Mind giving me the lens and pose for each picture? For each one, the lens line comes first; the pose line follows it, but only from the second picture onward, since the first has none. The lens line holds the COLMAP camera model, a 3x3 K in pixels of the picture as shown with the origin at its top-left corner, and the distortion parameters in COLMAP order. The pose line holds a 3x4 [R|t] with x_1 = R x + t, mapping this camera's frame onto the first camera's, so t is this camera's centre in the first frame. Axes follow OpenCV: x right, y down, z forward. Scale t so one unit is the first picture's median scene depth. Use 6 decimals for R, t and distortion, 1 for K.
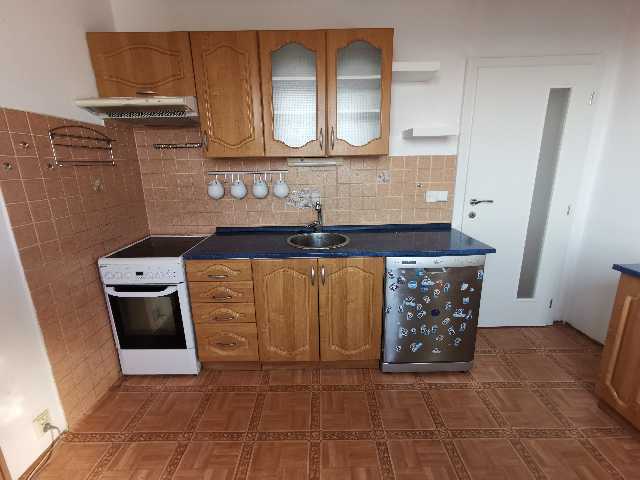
lens RADIAL K [[292.3, 0, 318.6], [0, 292.3, 238.4], [0, 0, 1]] dist [-0.000157, 0.003049]
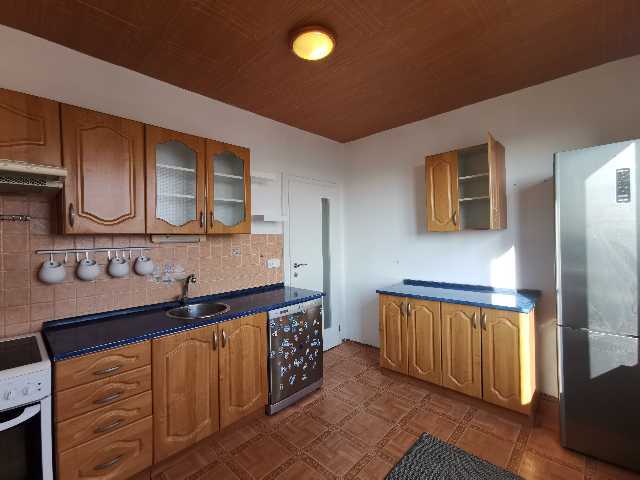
lens RADIAL K [[292.3, 0, 320.0], [0, 292.3, 238.3], [0, 0, 1]] dist [-0.000157, 0.003049]
pose [[0.684505, 0.001208, 0.729007, -0.518275], [0.181261, 0.968313, -0.171800, 0.015870], [-0.706115, 0.249738, 0.662596, -0.081958]]
